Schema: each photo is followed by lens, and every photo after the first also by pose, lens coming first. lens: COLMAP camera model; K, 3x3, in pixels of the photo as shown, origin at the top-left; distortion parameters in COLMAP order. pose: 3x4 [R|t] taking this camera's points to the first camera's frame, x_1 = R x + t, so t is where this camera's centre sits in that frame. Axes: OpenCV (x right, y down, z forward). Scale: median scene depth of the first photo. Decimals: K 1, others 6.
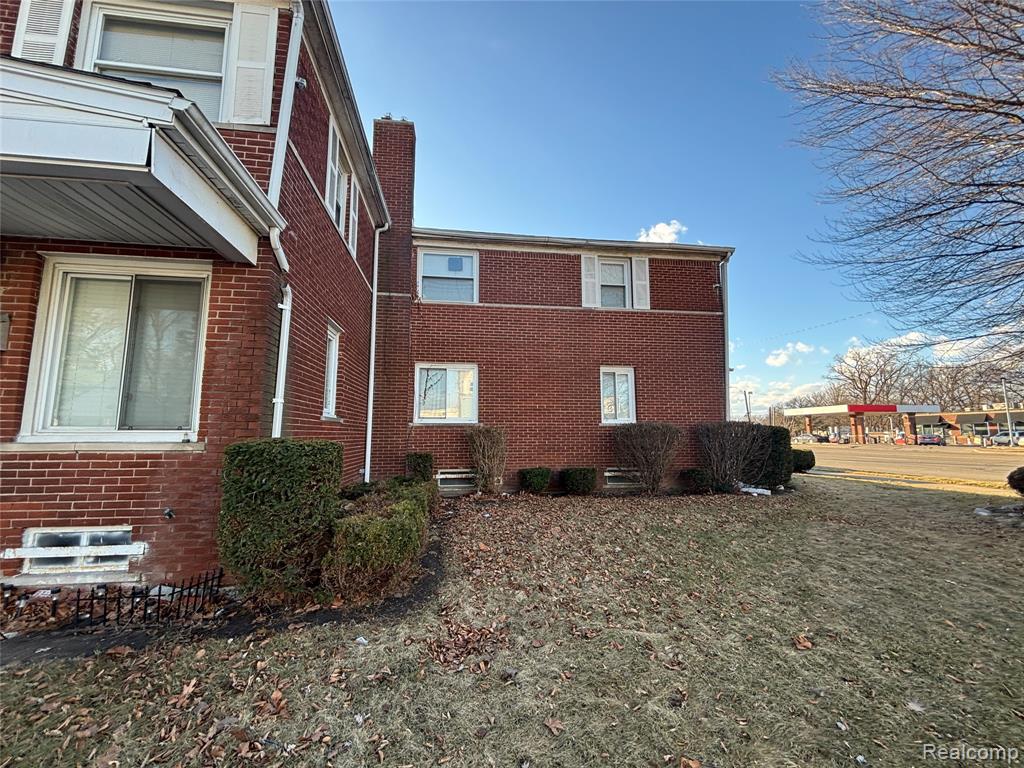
lens RADIAL K [[414.9, 0, 509.0], [0, 414.9, 382.4], [0, 0, 1]] dist [0.003025, 0.000413]
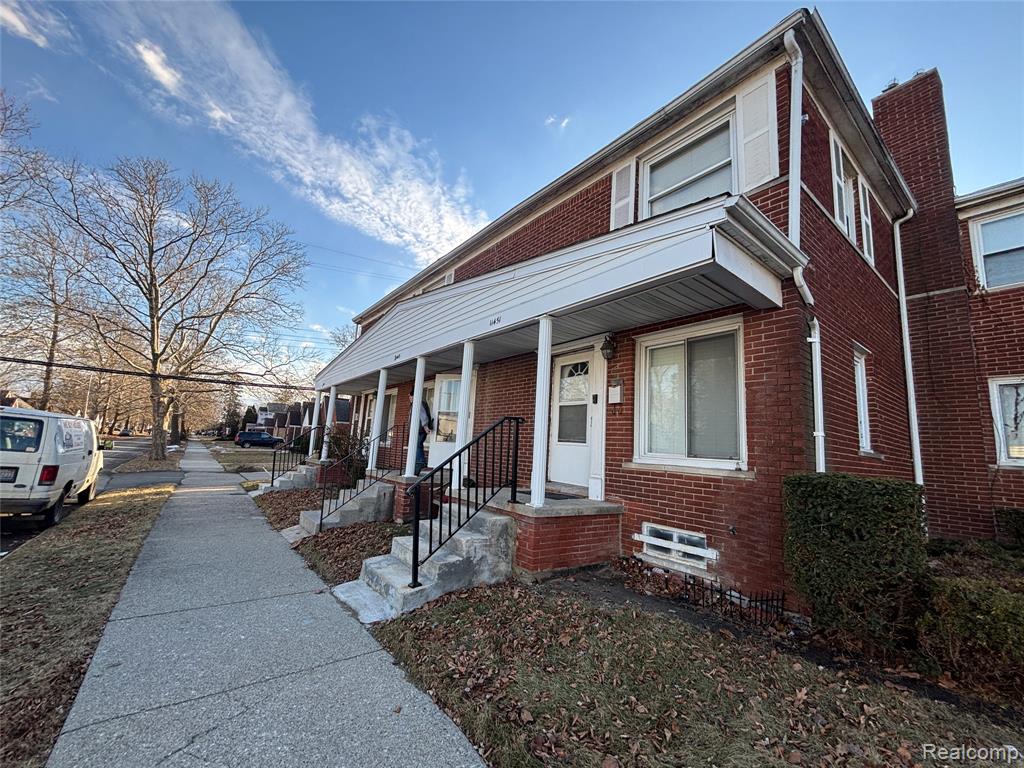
lens RADIAL K [[414.9, 0, 512.8], [0, 414.9, 383.9], [0, 0, 1]] dist [0.003025, 0.000413]
pose [[0.501304, -0.108519, -0.858439, -0.063332], [0.045610, 0.994039, -0.099026, -0.011559], [0.864068, 0.010488, 0.503266, -0.144219]]
